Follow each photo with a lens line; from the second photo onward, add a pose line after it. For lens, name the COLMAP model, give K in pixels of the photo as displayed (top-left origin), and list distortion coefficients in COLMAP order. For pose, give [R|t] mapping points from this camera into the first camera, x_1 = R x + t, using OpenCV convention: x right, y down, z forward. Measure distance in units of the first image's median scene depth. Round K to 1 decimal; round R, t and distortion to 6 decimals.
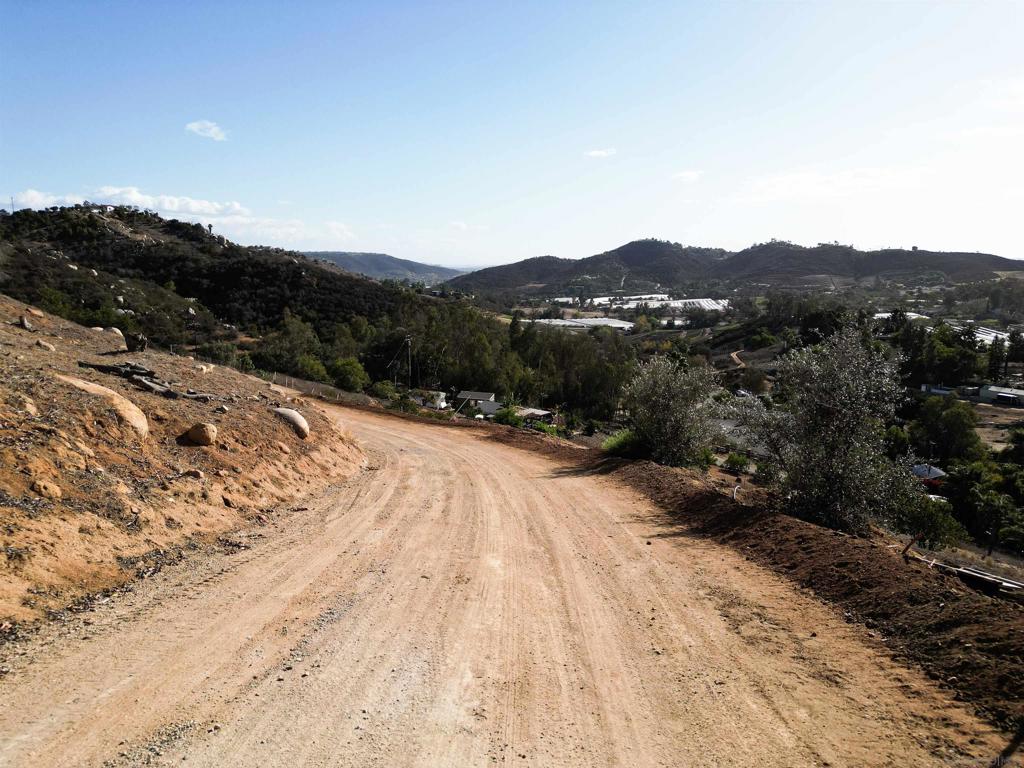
lens RADIAL K [[710.4, 0, 512.0], [0, 710.4, 384.0], [0, 0, 1]] dist [0.108080, -0.105840]
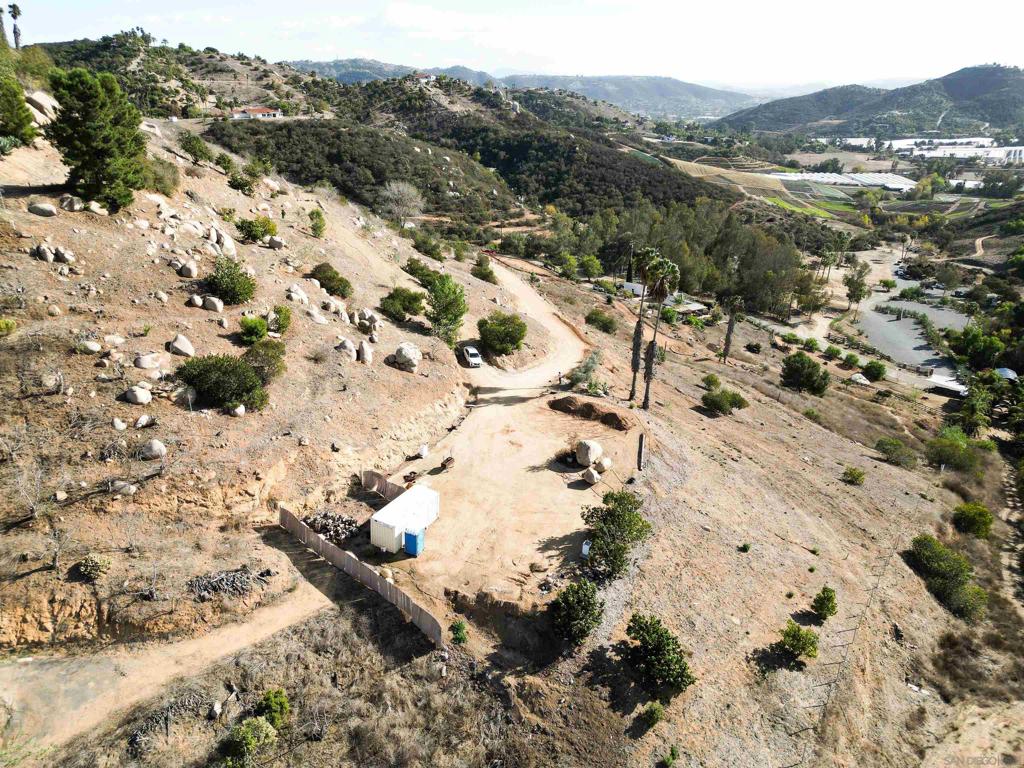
lens RADIAL K [[710.4, 0, 512.0], [0, 710.4, 384.0], [0, 0, 1]] dist [0.108080, -0.105840]
pose [[0.930753, 0.135801, -0.339496, 0.059454], [-0.055809, 0.970357, 0.235146, -0.041881], [0.361365, -0.199916, 0.910741, -0.181720]]
